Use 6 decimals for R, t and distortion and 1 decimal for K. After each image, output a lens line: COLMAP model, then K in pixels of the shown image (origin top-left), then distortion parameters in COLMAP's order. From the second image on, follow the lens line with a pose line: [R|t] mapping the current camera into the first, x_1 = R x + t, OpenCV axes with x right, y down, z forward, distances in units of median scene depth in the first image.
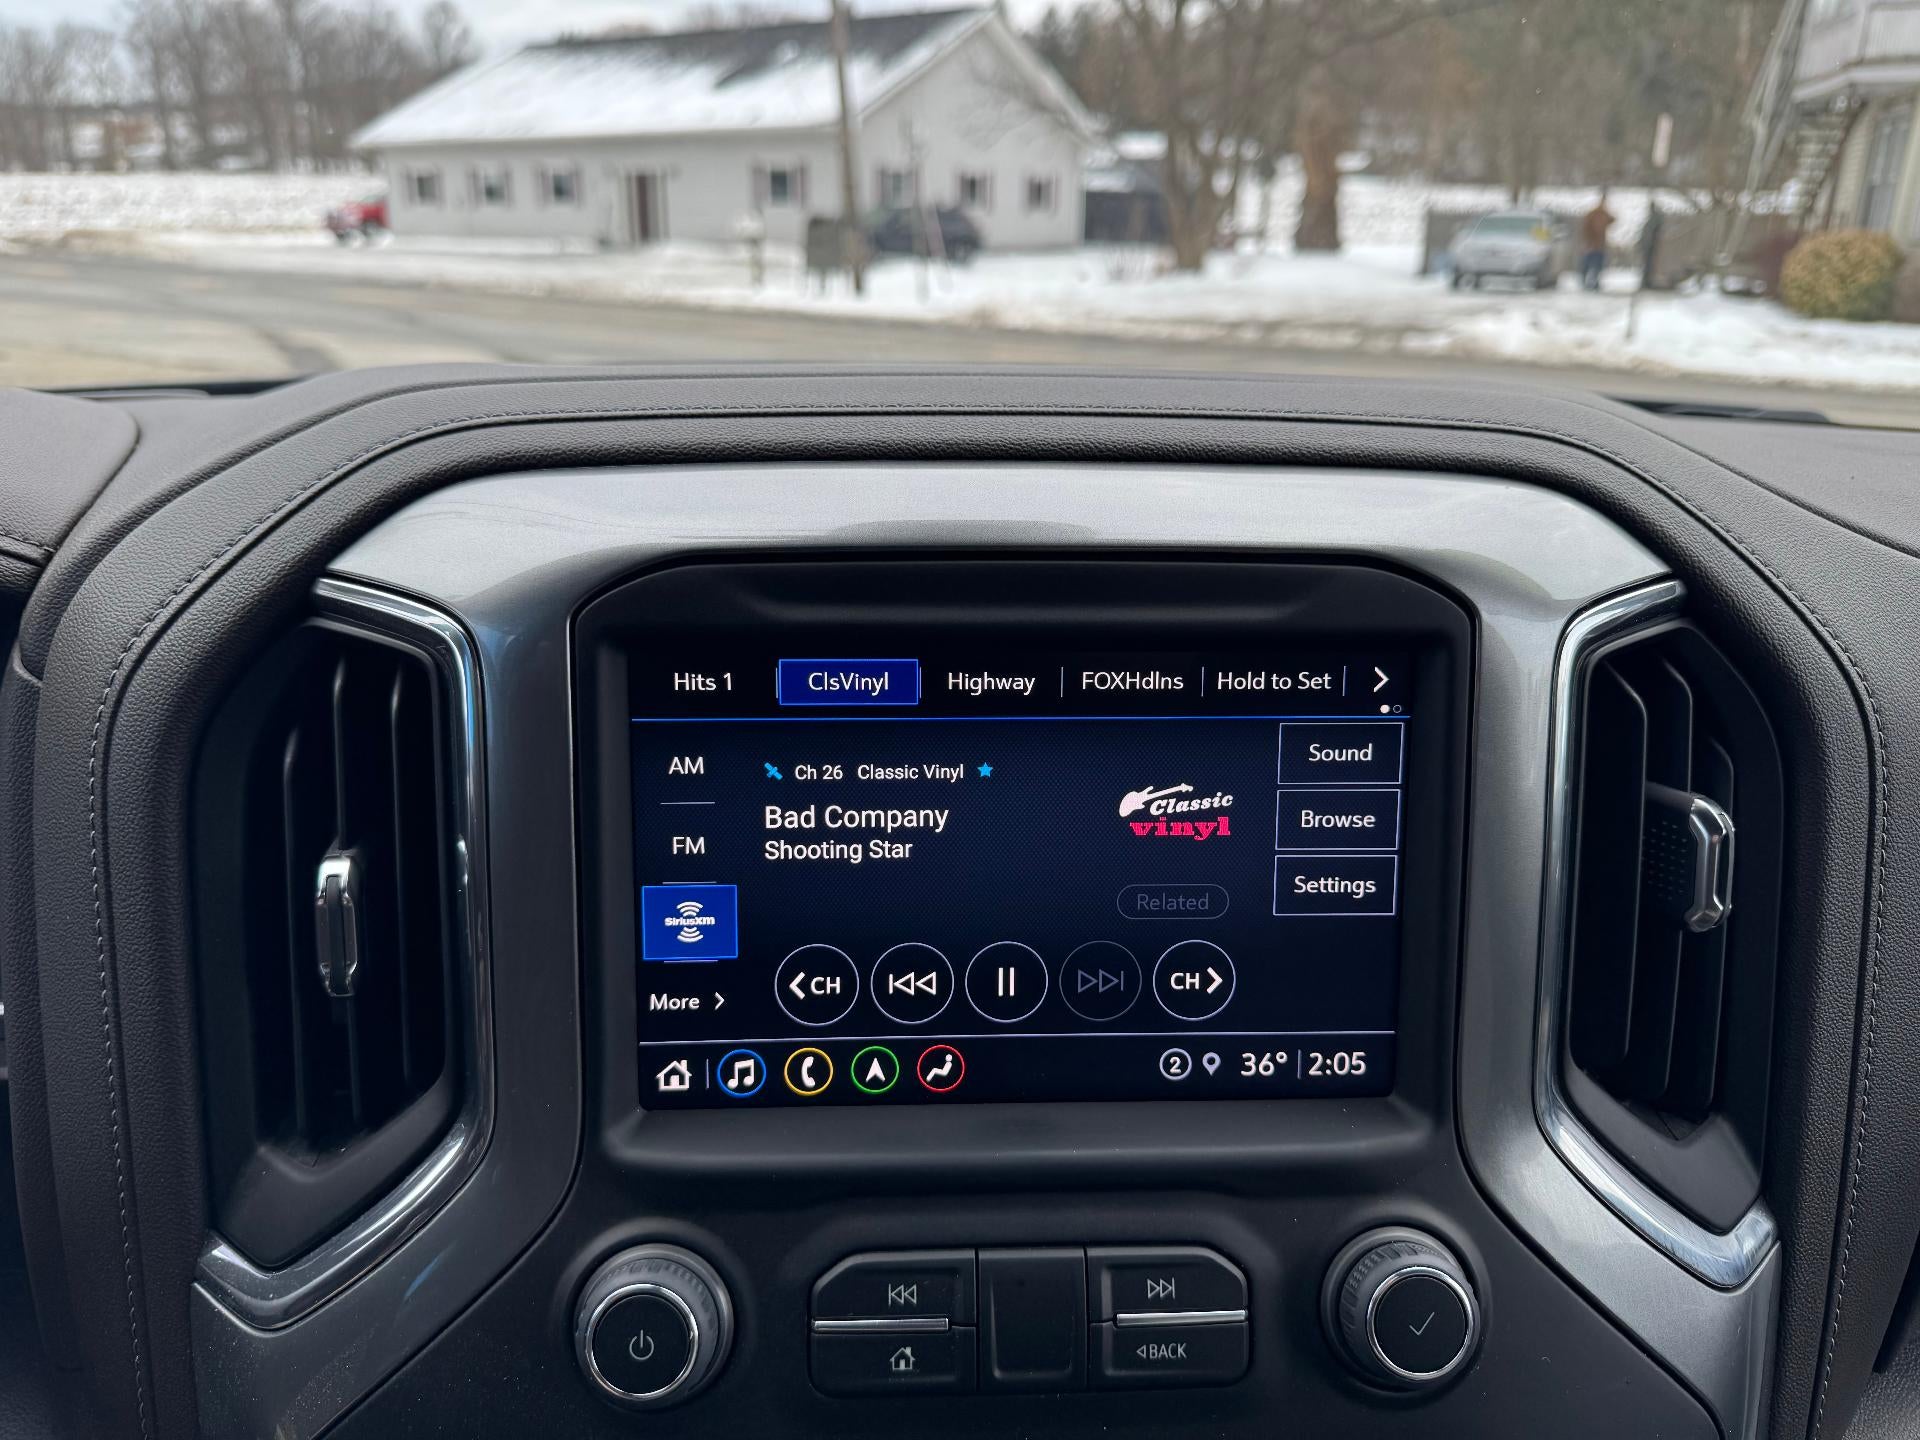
lens RADIAL K [[1356.1, 0, 958.6], [0, 1356.1, 722.7], [0, 0, 1]] dist [0.011910, -0.020429]
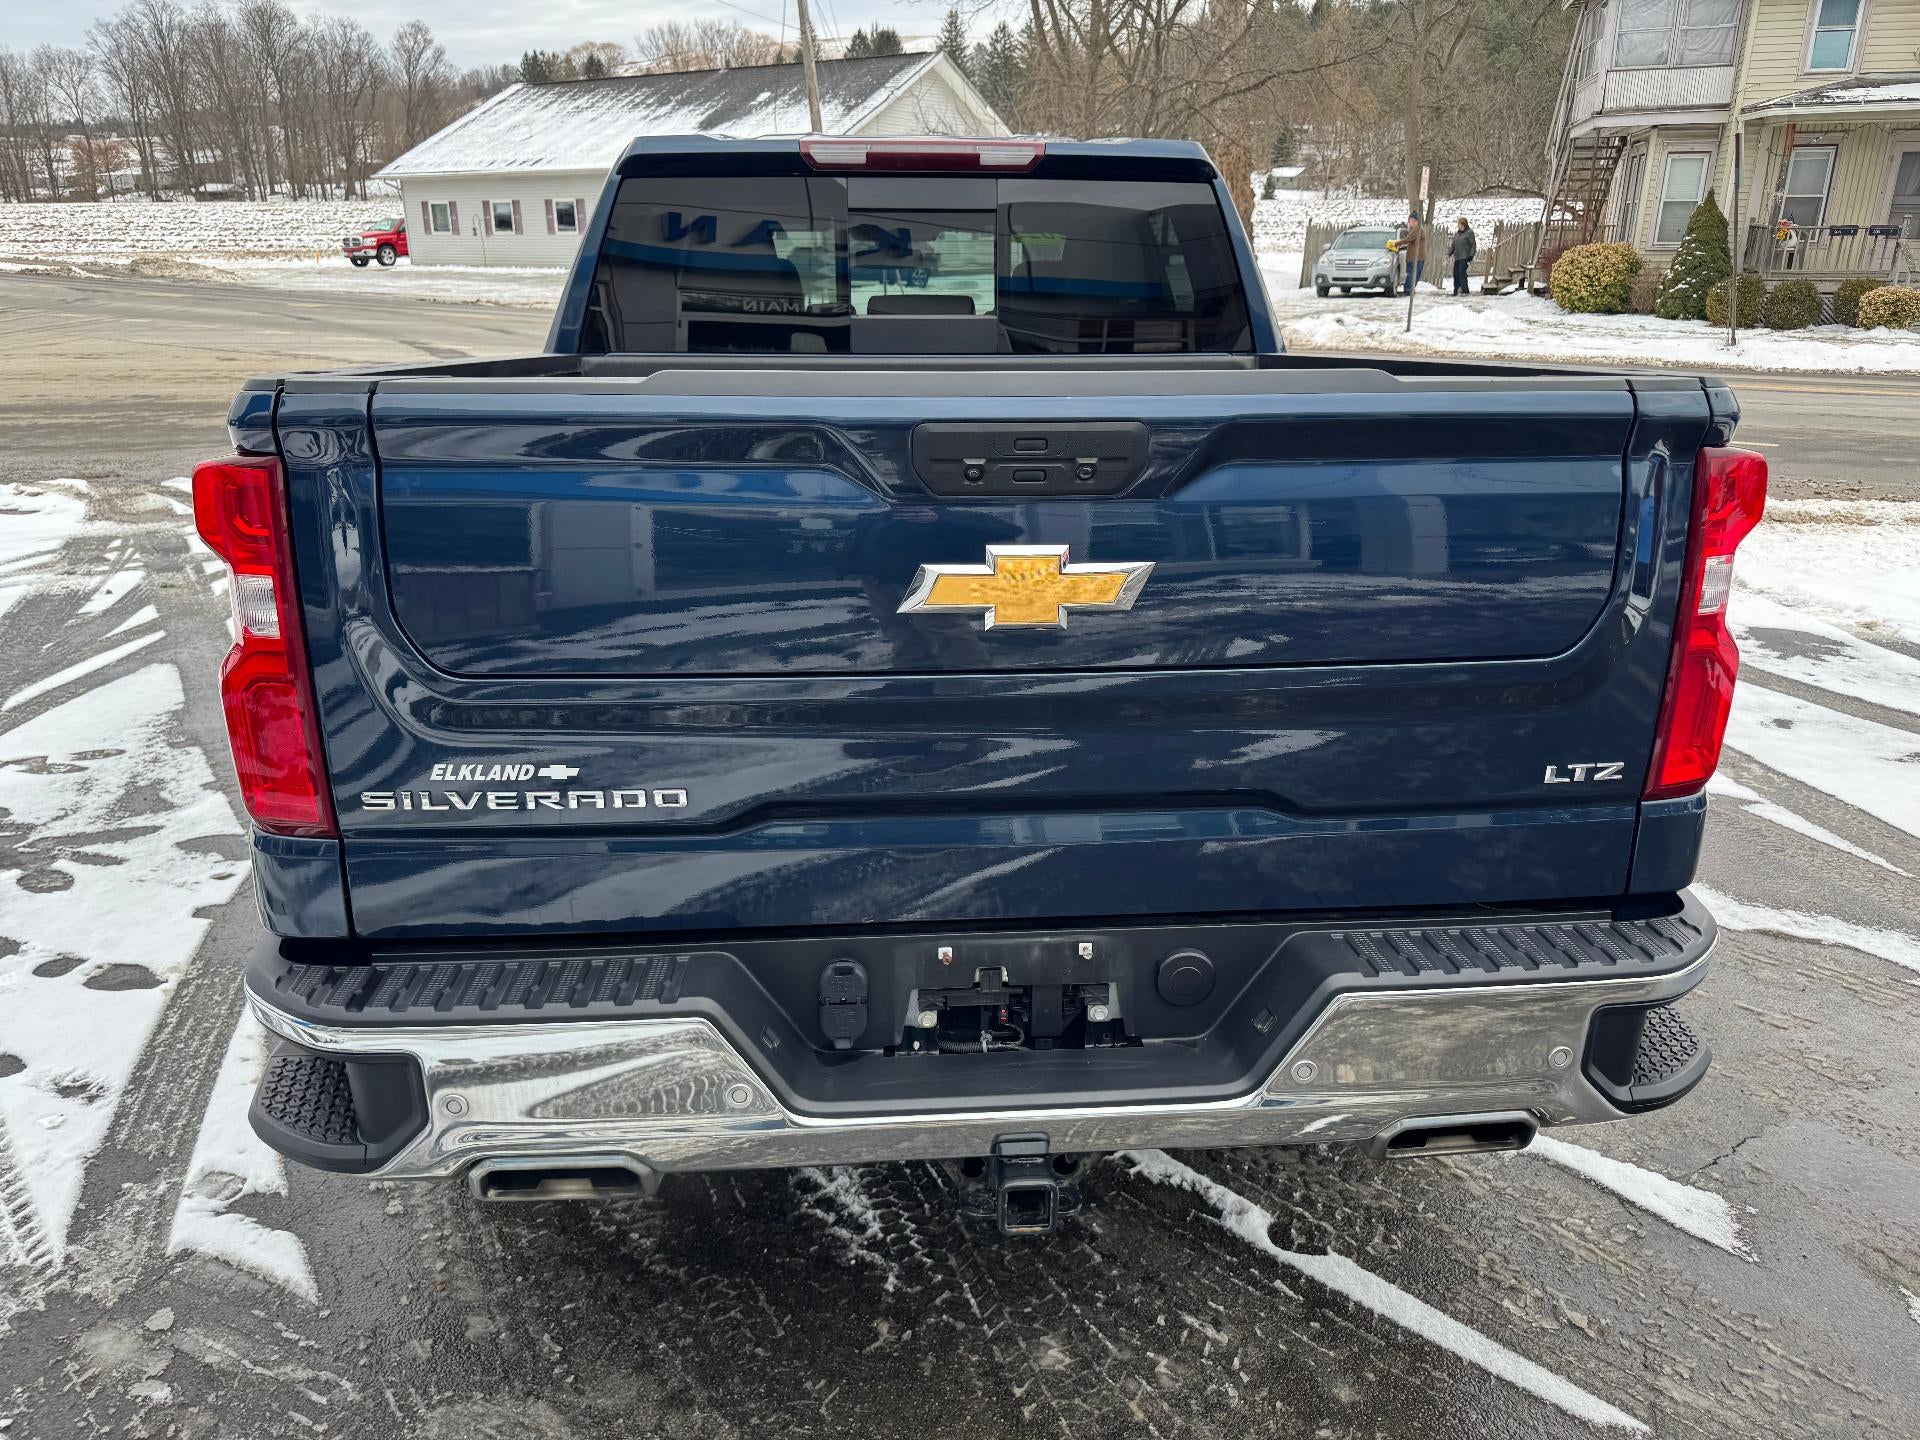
lens RADIAL K [[1356.1, 0, 963.1], [0, 1356.1, 711.7], [0, 0, 1]] dist [0.011910, -0.020429]
pose [[0.999571, -0.021548, 0.019818, 0.018109], [0.021762, 0.999706, -0.010678, 0.060992], [-0.019582, 0.011104, 0.999747, -0.203669]]
